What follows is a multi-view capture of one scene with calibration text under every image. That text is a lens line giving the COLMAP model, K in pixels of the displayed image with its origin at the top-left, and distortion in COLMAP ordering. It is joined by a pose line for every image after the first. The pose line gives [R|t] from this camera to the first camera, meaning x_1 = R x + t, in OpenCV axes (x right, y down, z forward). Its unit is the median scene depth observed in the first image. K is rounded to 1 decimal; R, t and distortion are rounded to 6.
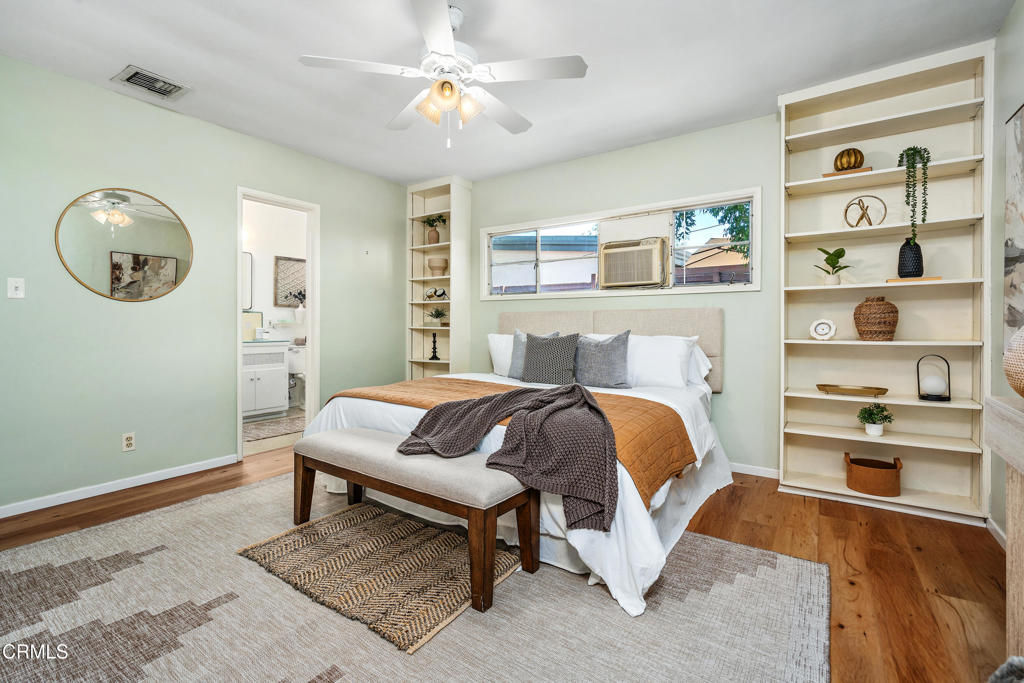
lens RADIAL K [[468.1, 0, 499.7], [0, 468.1, 322.0], [0, 0, 1]] dist [-0.008584, 0.000476]
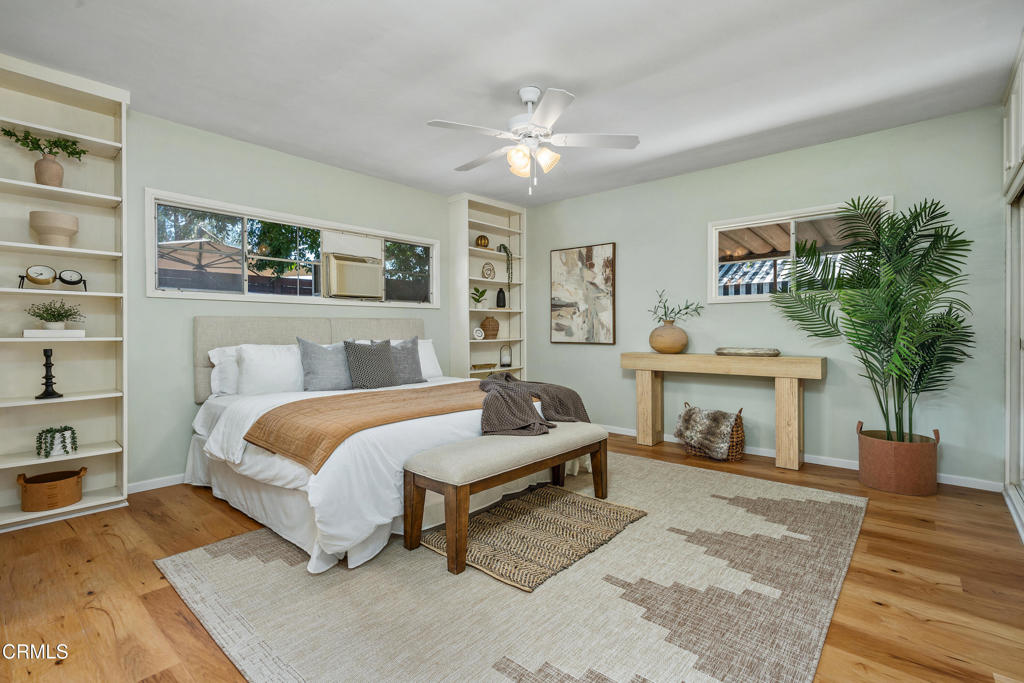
lens RADIAL K [[468.1, 0, 498.3], [0, 468.1, 343.3], [0, 0, 1]] dist [-0.008584, 0.000476]
pose [[0.117366, -0.032970, 0.992541, -1.144046], [-0.006205, 0.999405, 0.033932, -0.009585], [-0.993069, -0.010141, 0.117092, 0.761805]]
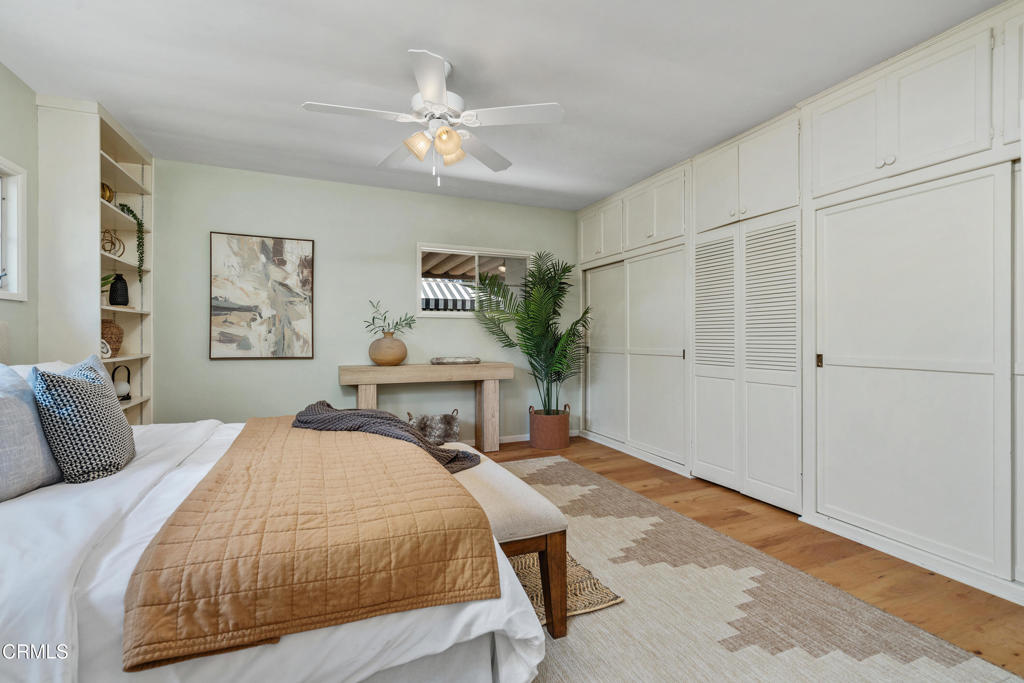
lens RADIAL K [[468.1, 0, 510.4], [0, 468.1, 340.8], [0, 0, 1]] dist [-0.008584, 0.000476]
pose [[-0.852317, -0.005823, 0.522993, -0.671527], [-0.009728, 0.999942, -0.004721, -0.004106], [-0.522935, -0.009112, -0.852324, 1.504378]]
